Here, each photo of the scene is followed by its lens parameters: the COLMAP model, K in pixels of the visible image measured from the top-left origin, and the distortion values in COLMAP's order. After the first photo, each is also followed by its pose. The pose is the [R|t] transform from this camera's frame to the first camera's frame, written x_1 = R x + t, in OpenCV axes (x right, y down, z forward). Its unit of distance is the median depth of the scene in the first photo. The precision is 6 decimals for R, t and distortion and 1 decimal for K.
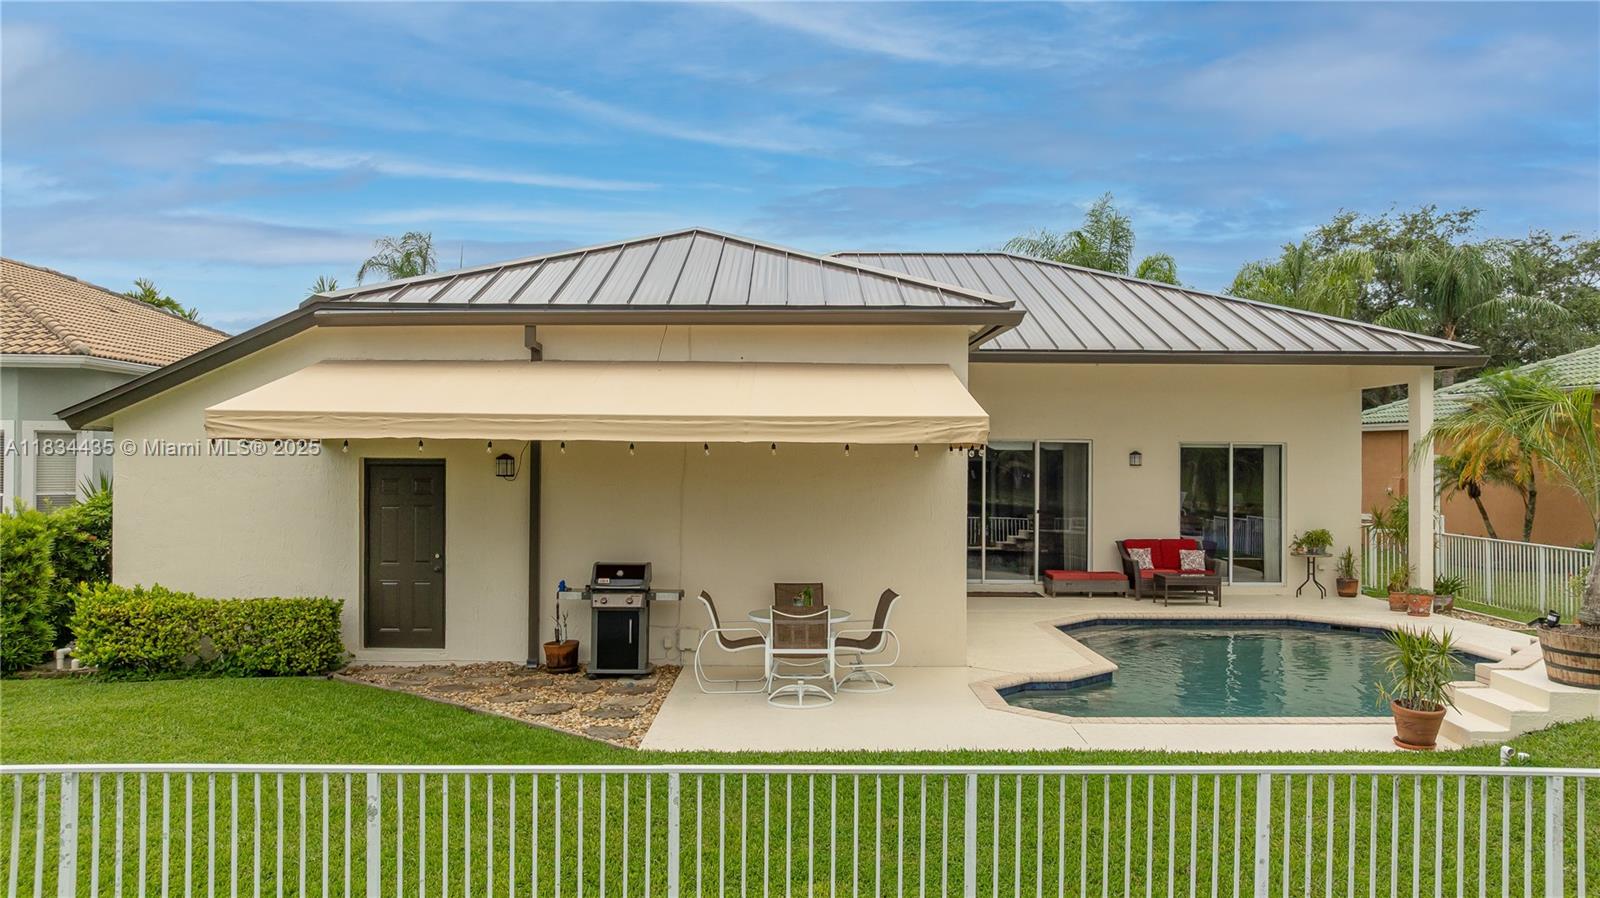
lens RADIAL K [[1124.7, 0, 799.5], [0, 1124.7, 444.9], [0, 0, 1]] dist [-0.036181, 0.031177]
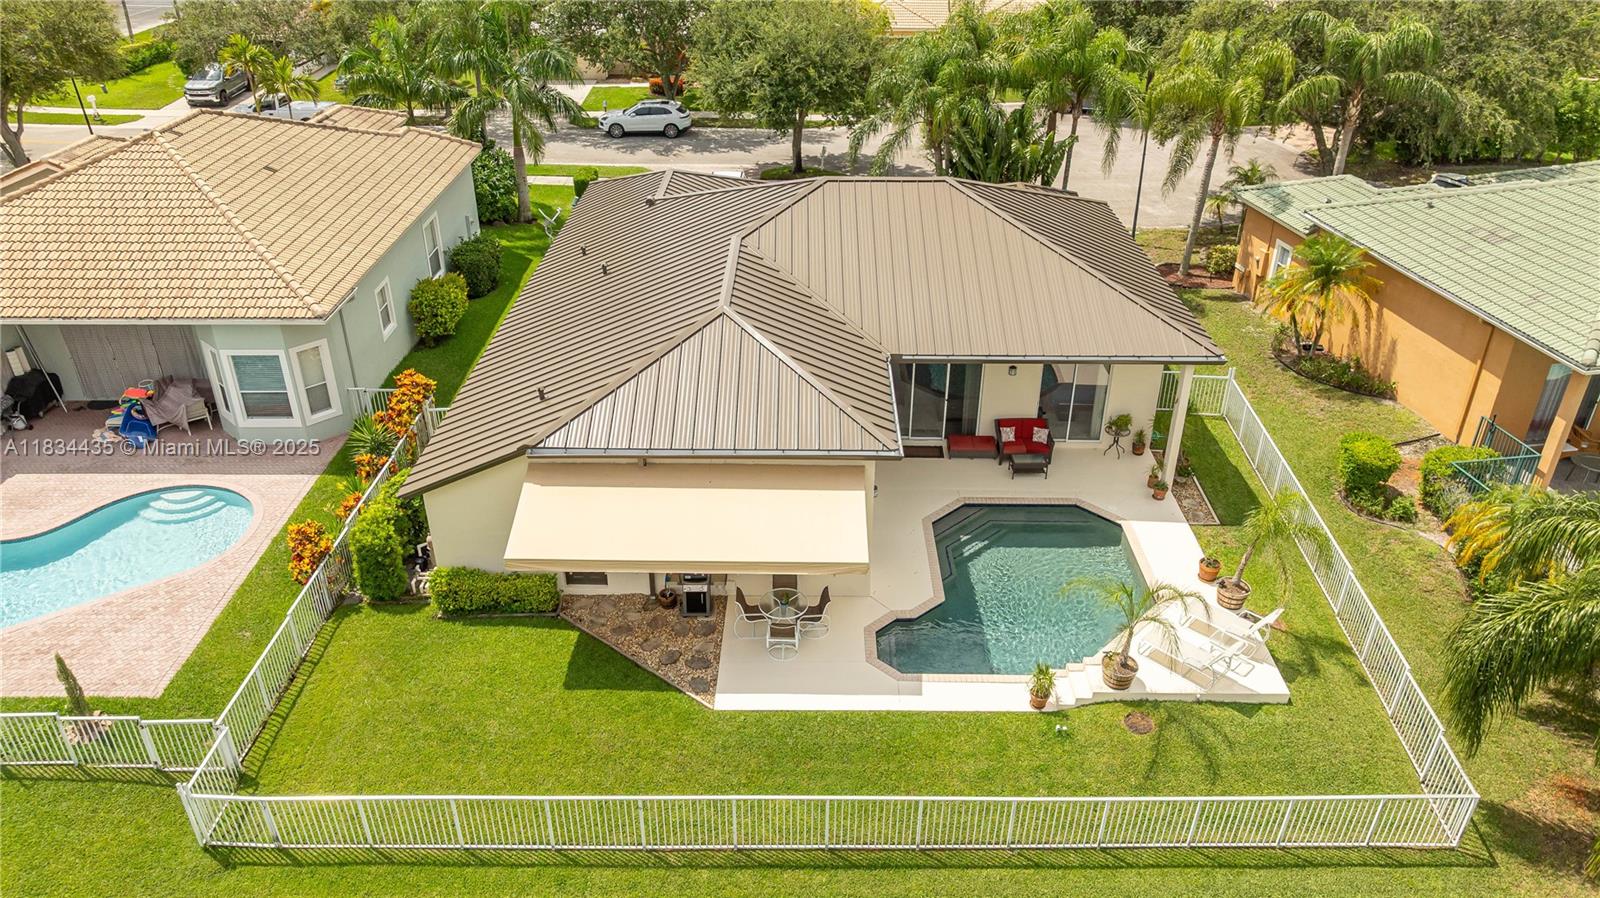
lens RADIAL K [[1124.7, 0, 800.3], [0, 1124.7, 451.0], [0, 0, 1]] dist [-0.036181, 0.031177]
pose [[0.999744, 0.006582, -0.021662, 0.067331], [0.005271, 0.862833, 0.505462, -1.027259], [0.022018, -0.505447, 0.862577, -0.590548]]
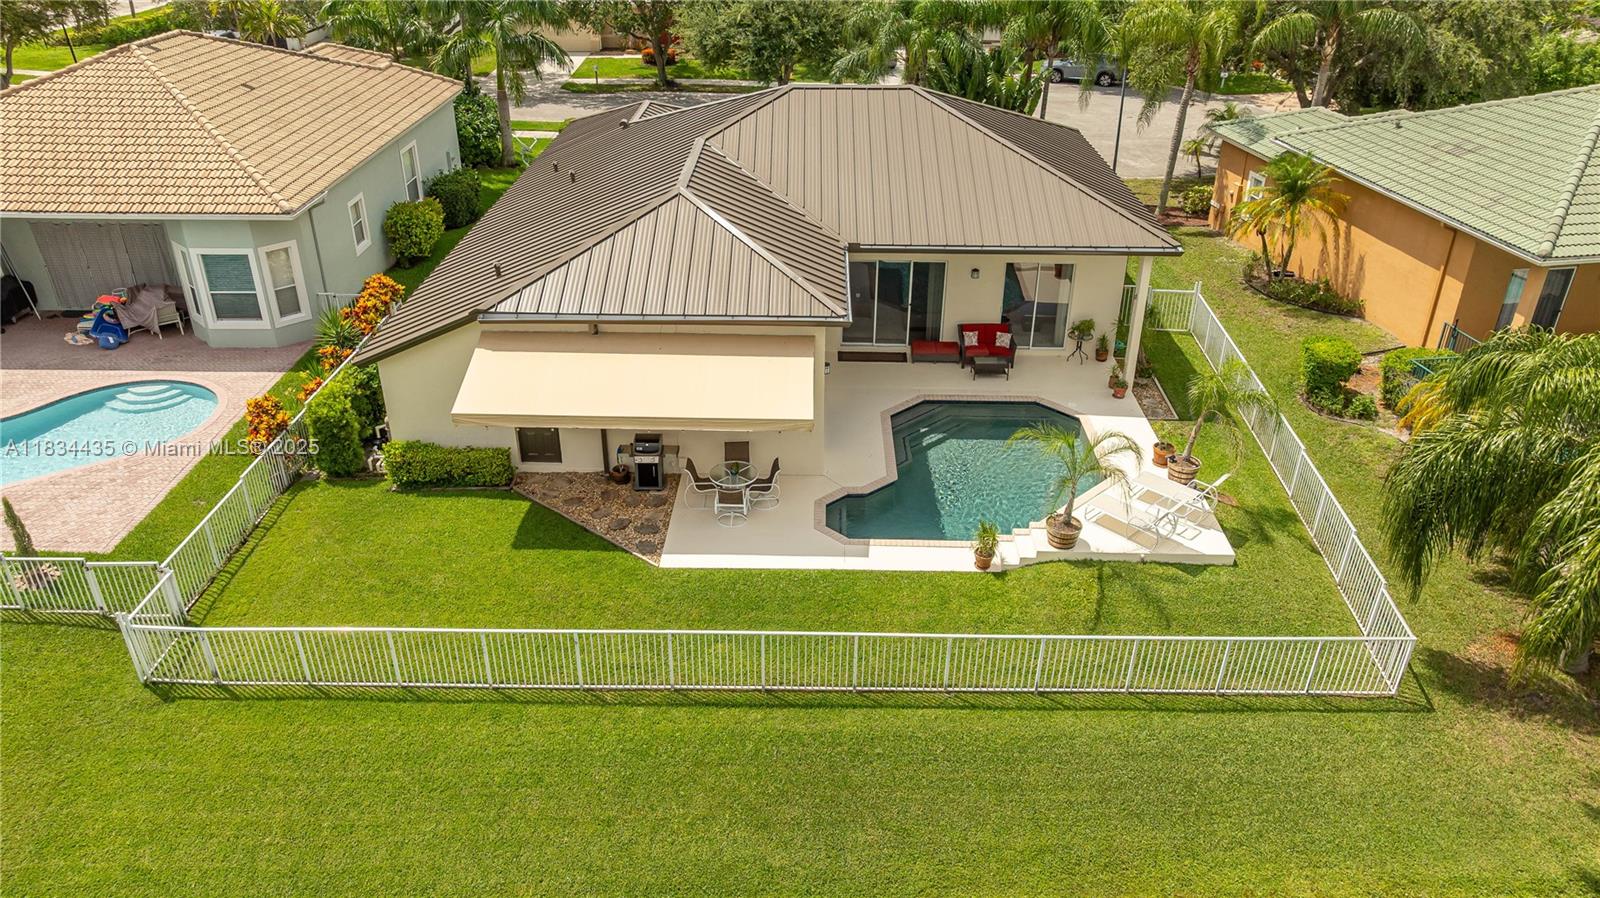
lens RADIAL K [[1124.7, 0, 802.7], [0, 1124.7, 455.0], [0, 0, 1]] dist [-0.036181, 0.031177]
pose [[0.999540, 0.013182, -0.027323, 0.166363], [0.002075, 0.868857, 0.495058, -0.819631], [0.030266, -0.494887, 0.868430, -0.717815]]
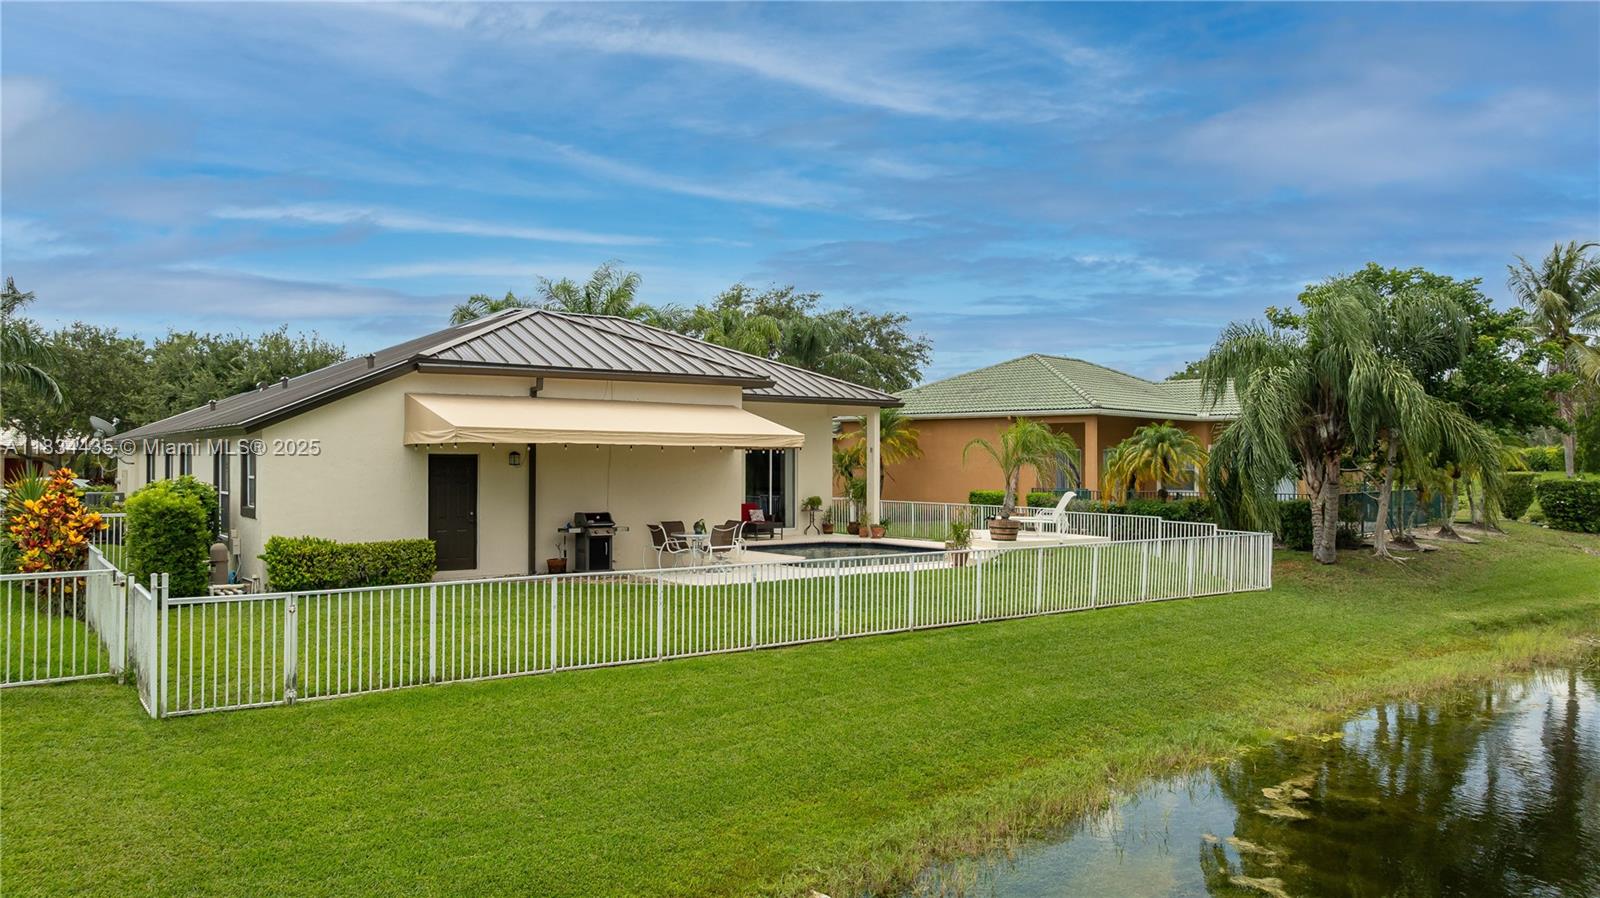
lens RADIAL K [[1124.7, 0, 793.6], [0, 1124.7, 449.3], [0, 0, 1]] dist [-0.036181, 0.031177]
pose [[0.805736, 0.003802, 0.592262, -0.921944], [-0.004949, 0.999988, 0.000313, 0.002182], [-0.592254, -0.003184, 0.805745, -0.611243]]
